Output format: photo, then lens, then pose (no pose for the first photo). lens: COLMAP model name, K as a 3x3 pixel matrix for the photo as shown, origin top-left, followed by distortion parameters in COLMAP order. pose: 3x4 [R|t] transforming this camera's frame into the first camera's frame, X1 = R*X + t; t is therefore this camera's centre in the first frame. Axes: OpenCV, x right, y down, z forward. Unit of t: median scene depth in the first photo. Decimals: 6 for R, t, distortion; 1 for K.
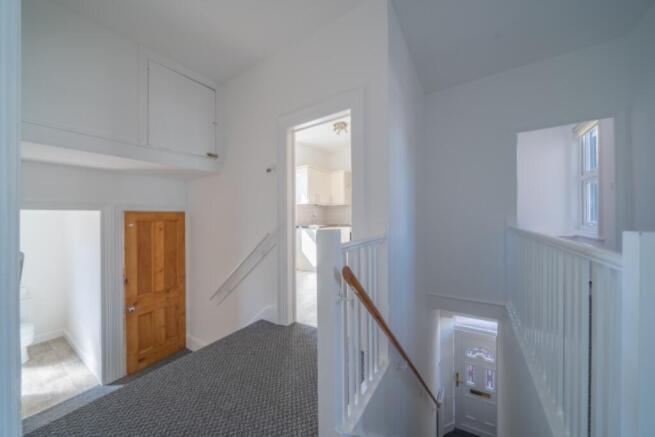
lens RADIAL K [[227.6, 0, 326.7], [0, 227.6, 213.3], [0, 0, 1]] dist [-0.002074, -0.000177]
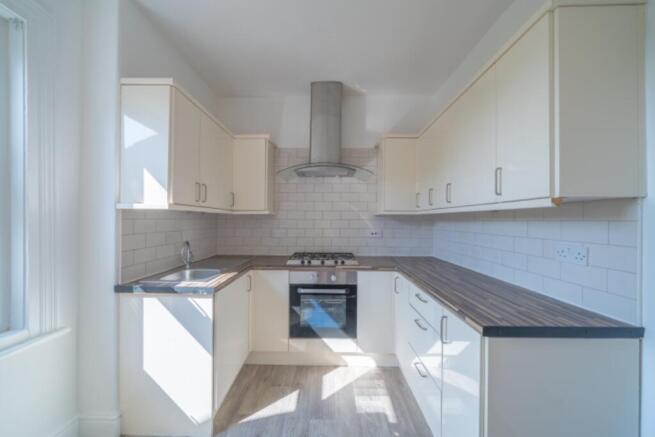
lens RADIAL K [[227.6, 0, 330.8], [0, 227.6, 221.0], [0, 0, 1]] dist [-0.002074, -0.000177]
pose [[0.836193, 0.005654, 0.548407, -0.069718], [-0.001757, 0.999969, -0.007631, -0.022650], [-0.548433, 0.005418, 0.836177, 0.630377]]
